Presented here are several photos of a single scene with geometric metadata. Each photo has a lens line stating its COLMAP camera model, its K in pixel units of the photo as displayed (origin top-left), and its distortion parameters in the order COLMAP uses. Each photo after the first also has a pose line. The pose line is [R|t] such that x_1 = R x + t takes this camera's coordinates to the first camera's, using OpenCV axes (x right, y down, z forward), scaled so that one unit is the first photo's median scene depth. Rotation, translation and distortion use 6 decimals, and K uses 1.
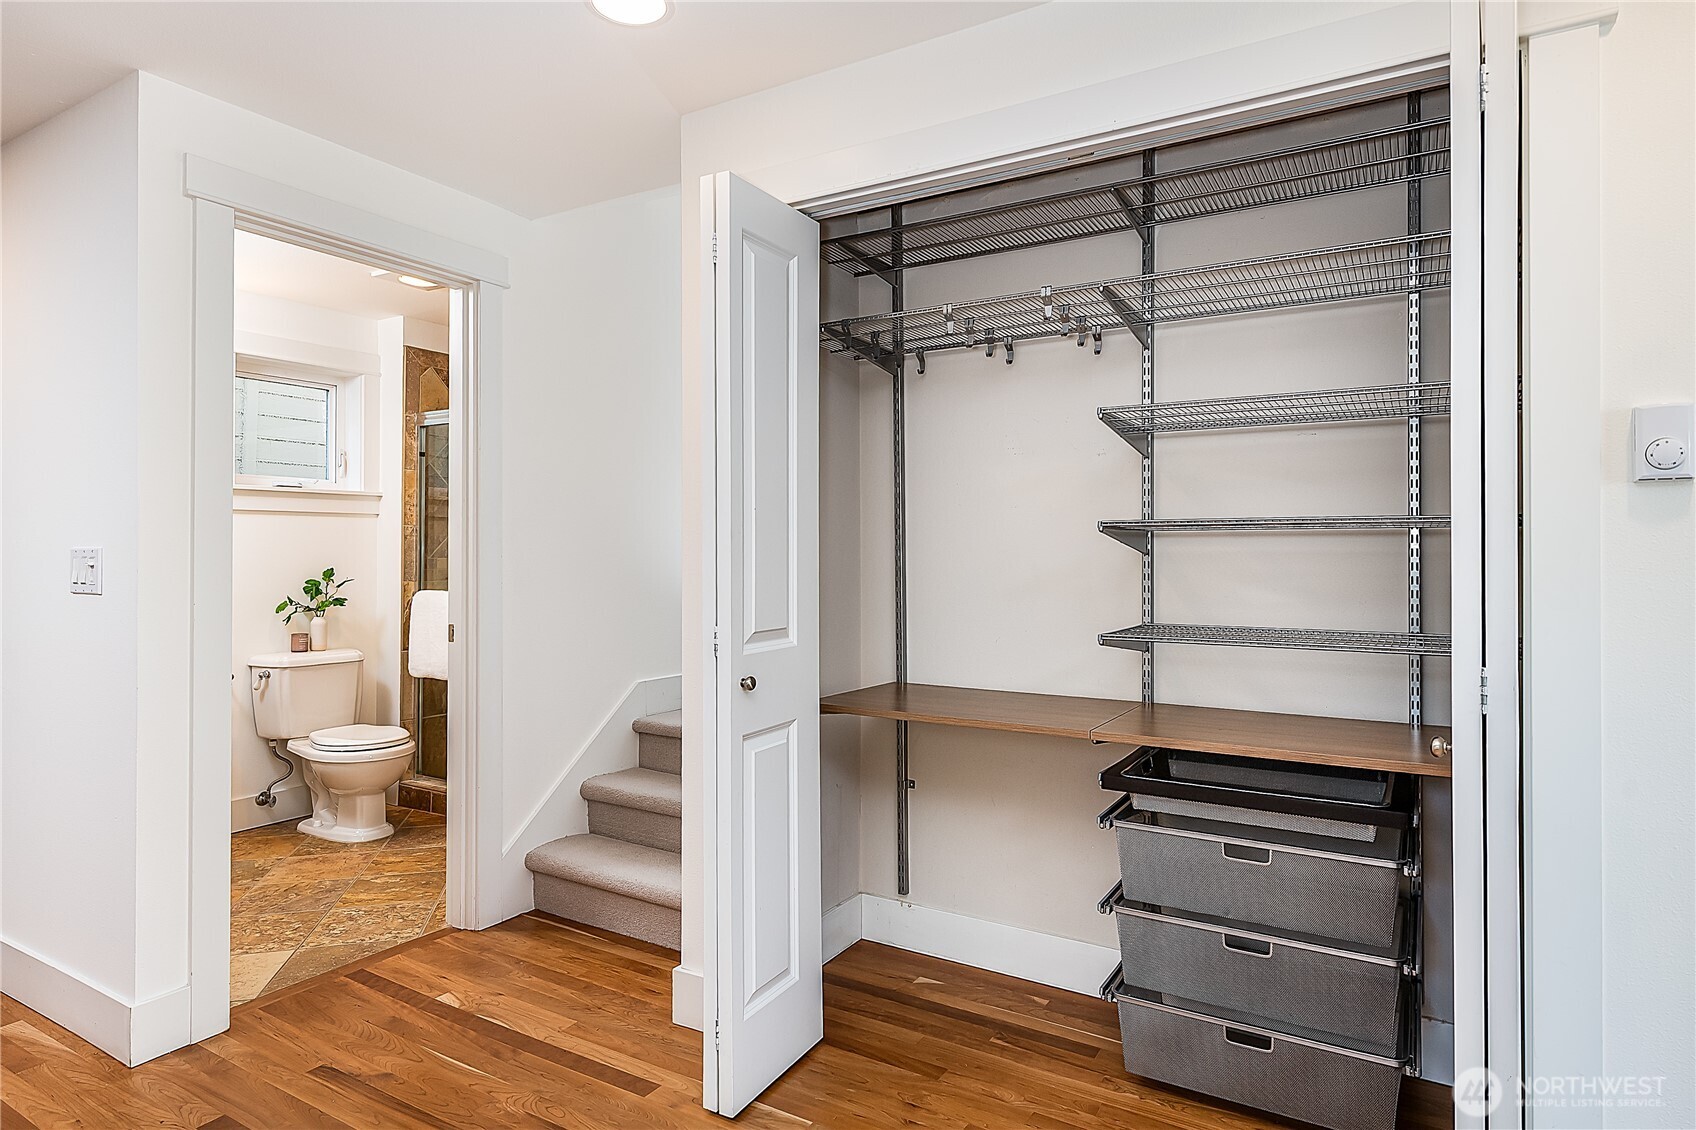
lens RADIAL K [[955.6, 0, 852.6], [0, 955.6, 546.5], [0, 0, 1]] dist [0.006962, 0.000630]
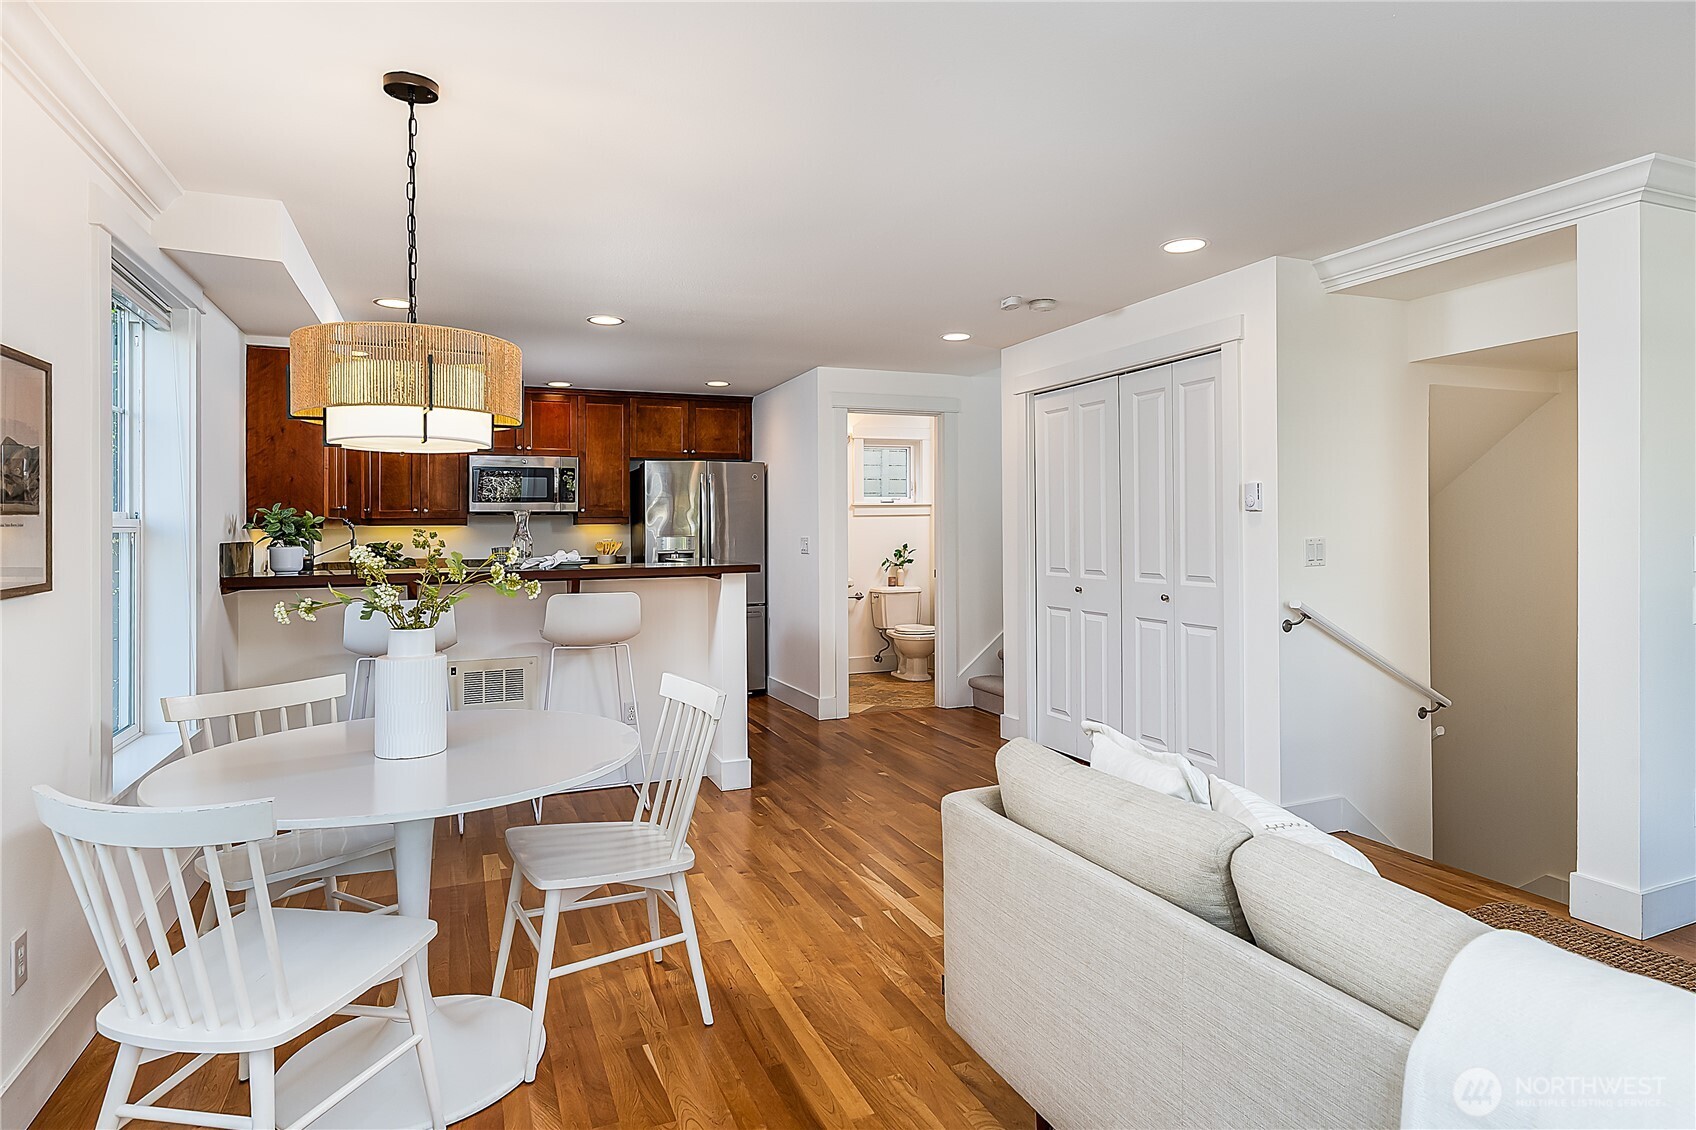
lens RADIAL K [[932.3, 0, 846.2], [0, 932.3, 525.4], [0, 0, 1]] dist [0.005376, -0.000796]
pose [[0.801107, -0.011319, -0.598415, 0.498403], [0.015628, 0.999876, 0.002009, -0.020369], [0.598318, -0.010962, 0.801184, -0.594221]]
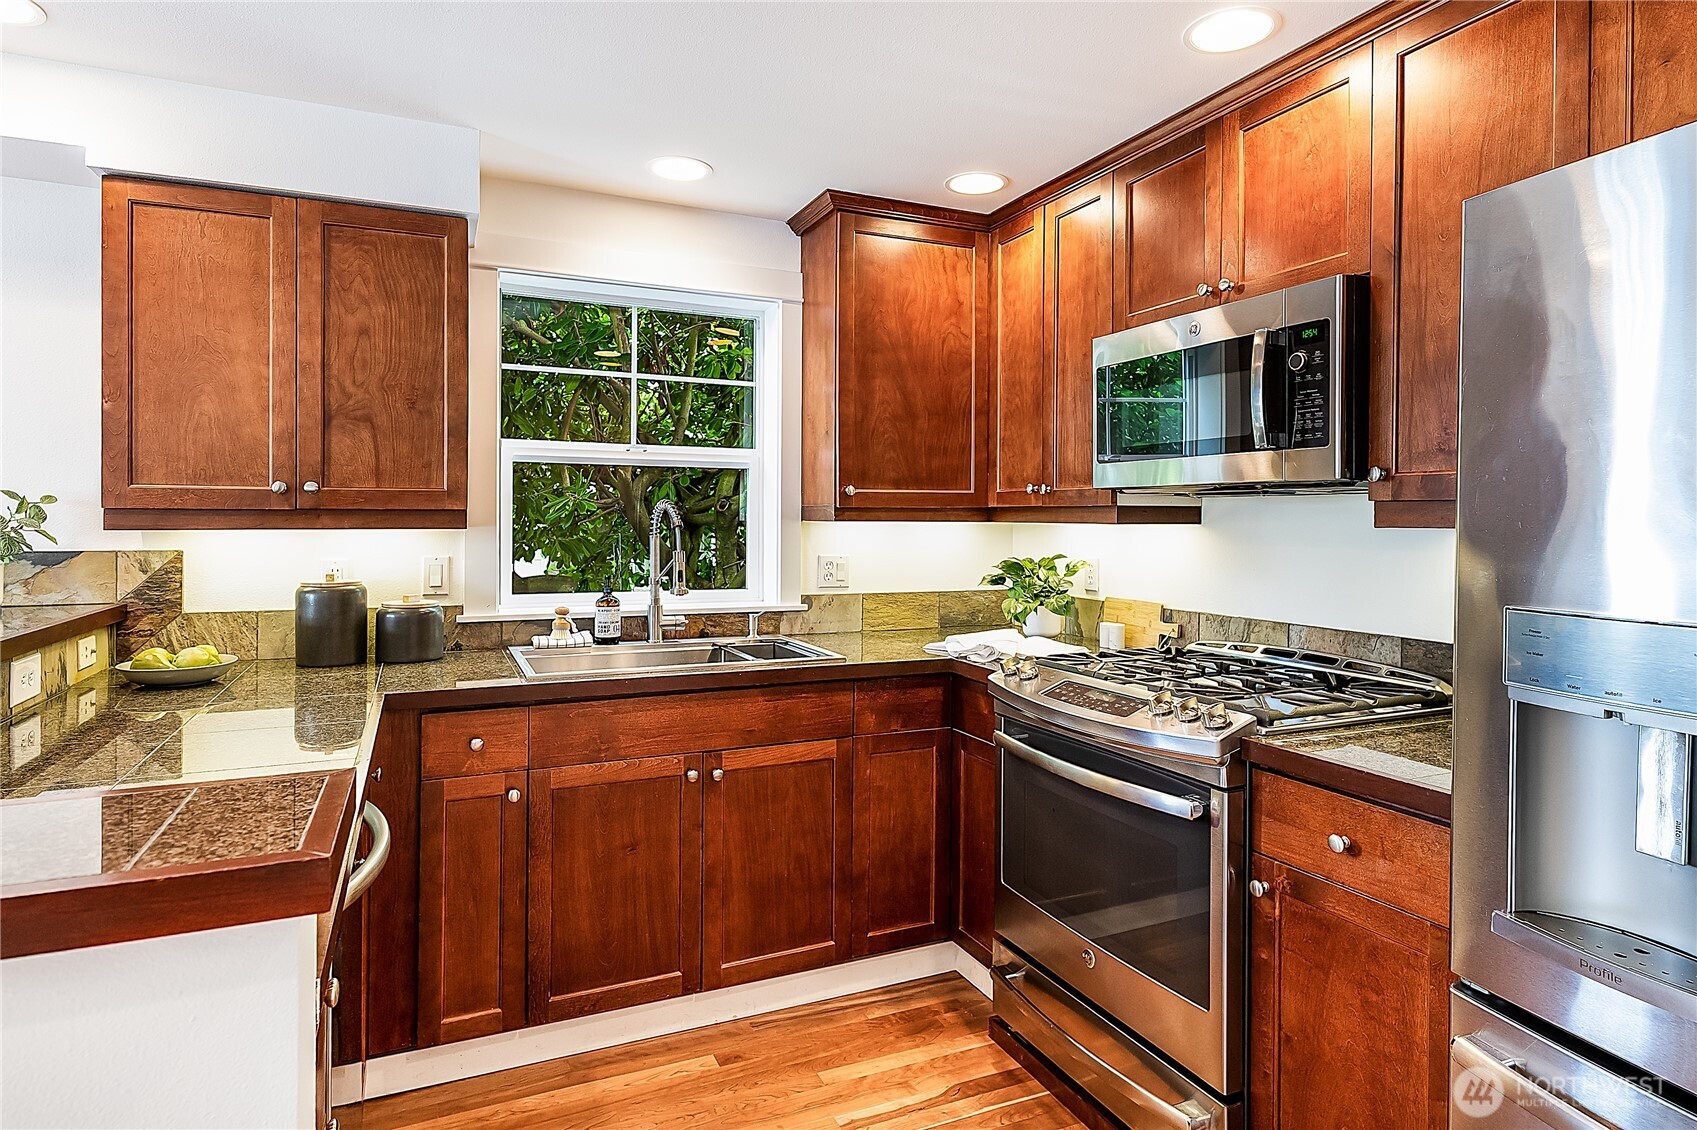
lens RADIAL K [[932.9, 0, 846.7], [0, 932.9, 525.4], [0, 0, 1]] dist [0.005376, -0.000796]
pose [[-0.571834, 0.002745, -0.820365, -0.393777], [-0.002682, 0.999983, 0.005216, -0.030242], [0.820365, 0.005183, -0.571817, 0.500694]]
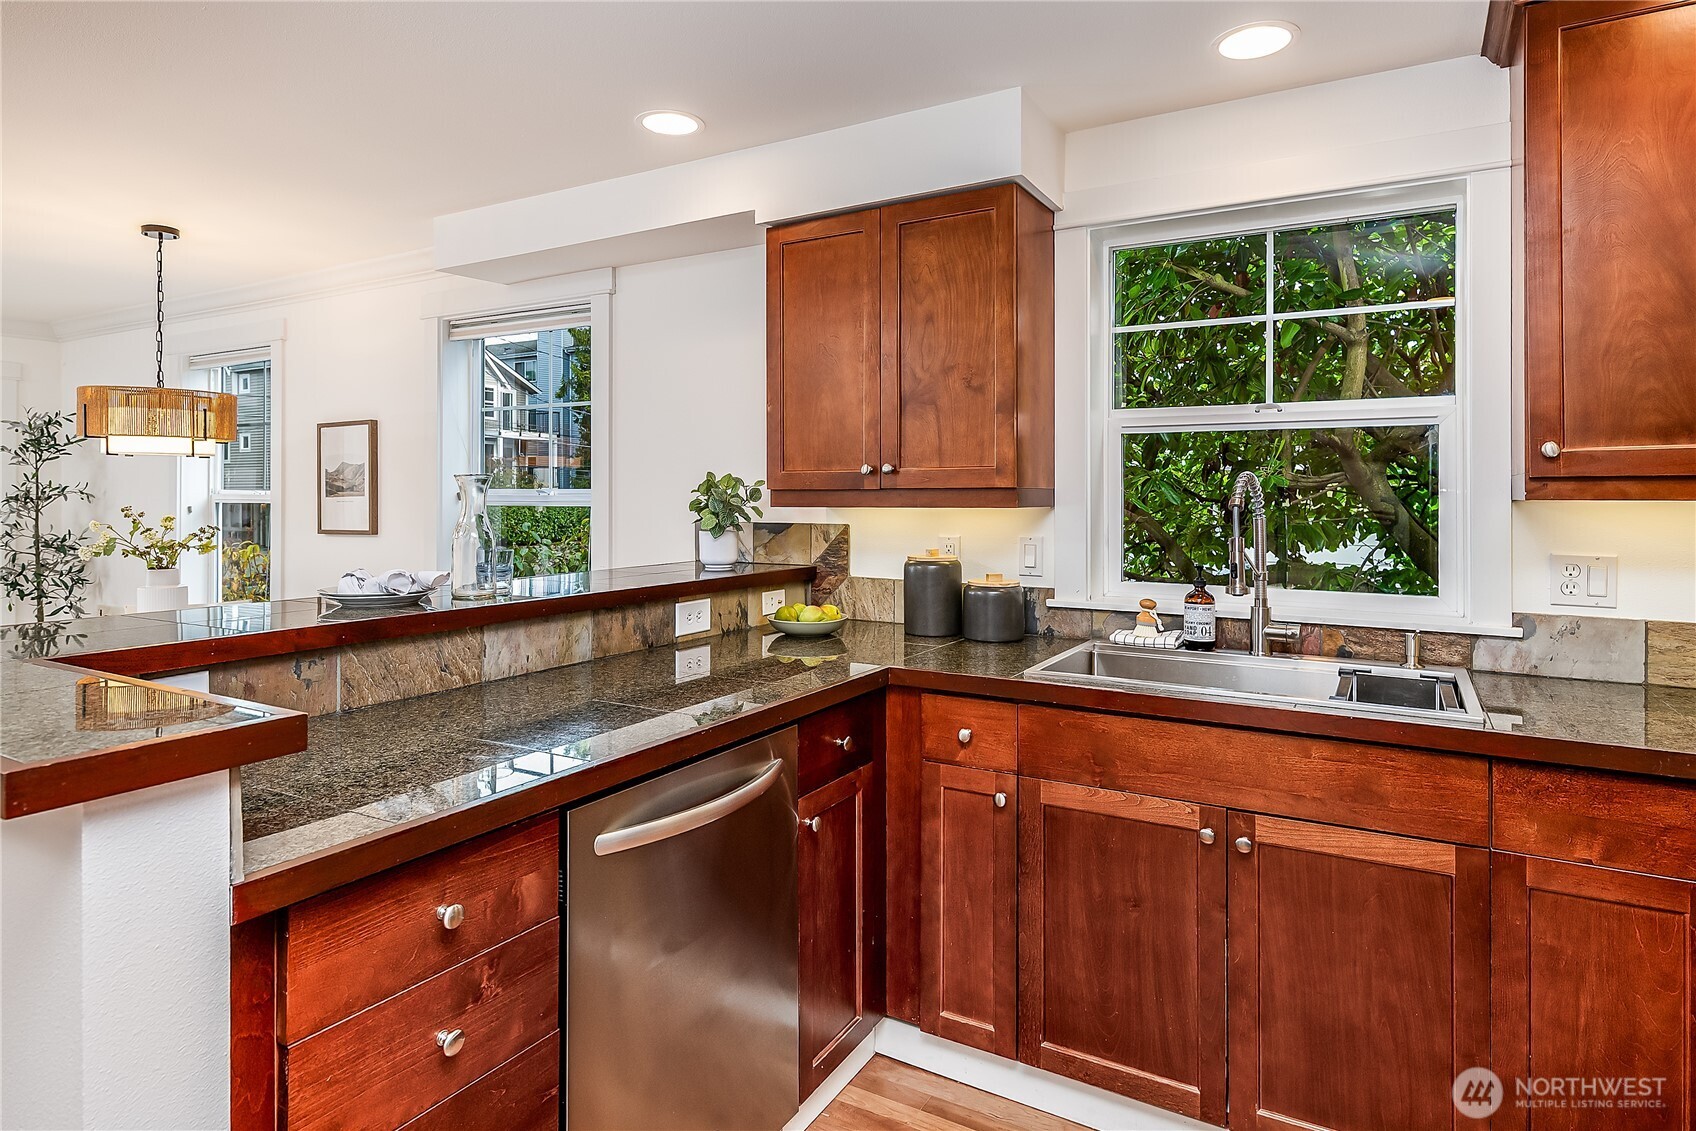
lens RADIAL K [[947.3, 0, 849.9], [0, 947.3, 490.7], [0, 0, 1]] dist [0.004250, -0.001000]
pose [[-0.999909, -0.001685, -0.013402, -0.633152], [-0.001572, 0.999963, -0.008444, -0.029534], [0.013415, -0.008422, -0.999875, 0.535335]]
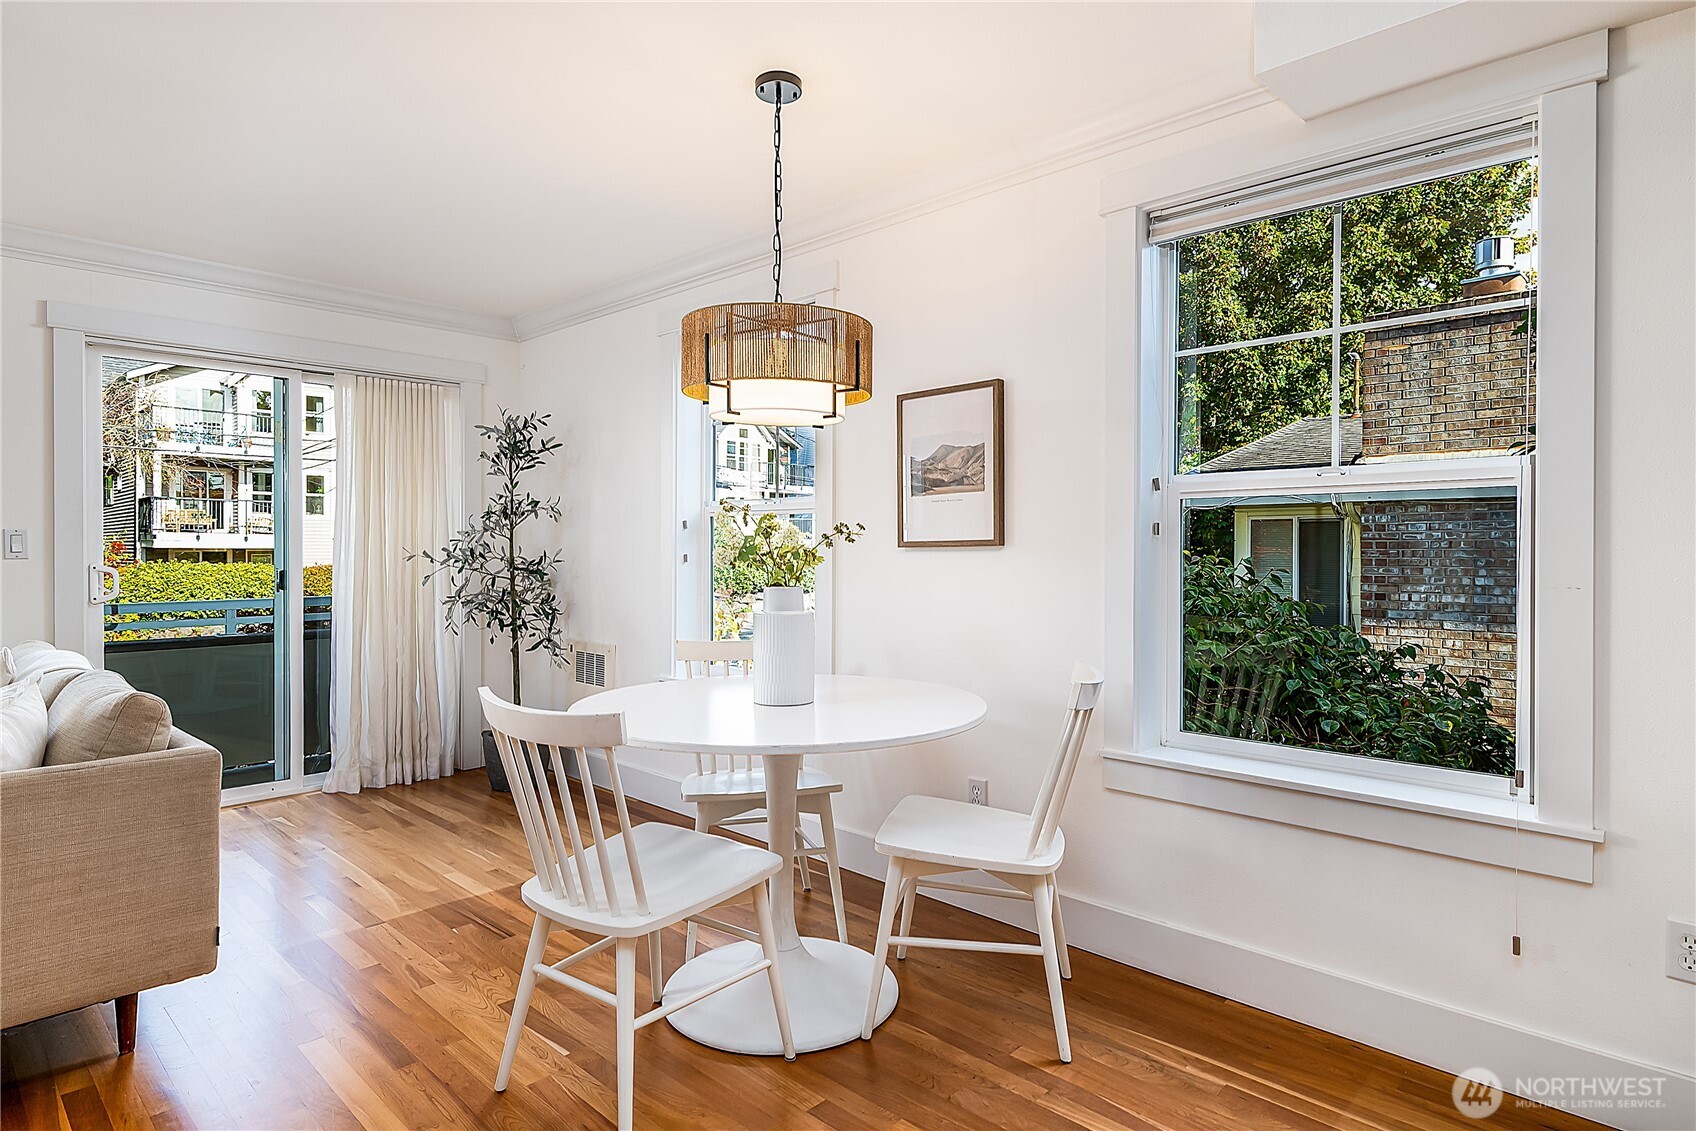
lens RADIAL K [[914.0, 0, 845.5], [0, 914.0, 551.1], [0, 0, 1]] dist [0.001348, -0.000234]
pose [[-0.975317, -0.002209, 0.220800, -0.171199], [-0.002651, 0.999995, -0.001708, 0.015476], [-0.220795, -0.002251, -0.975318, 0.195455]]
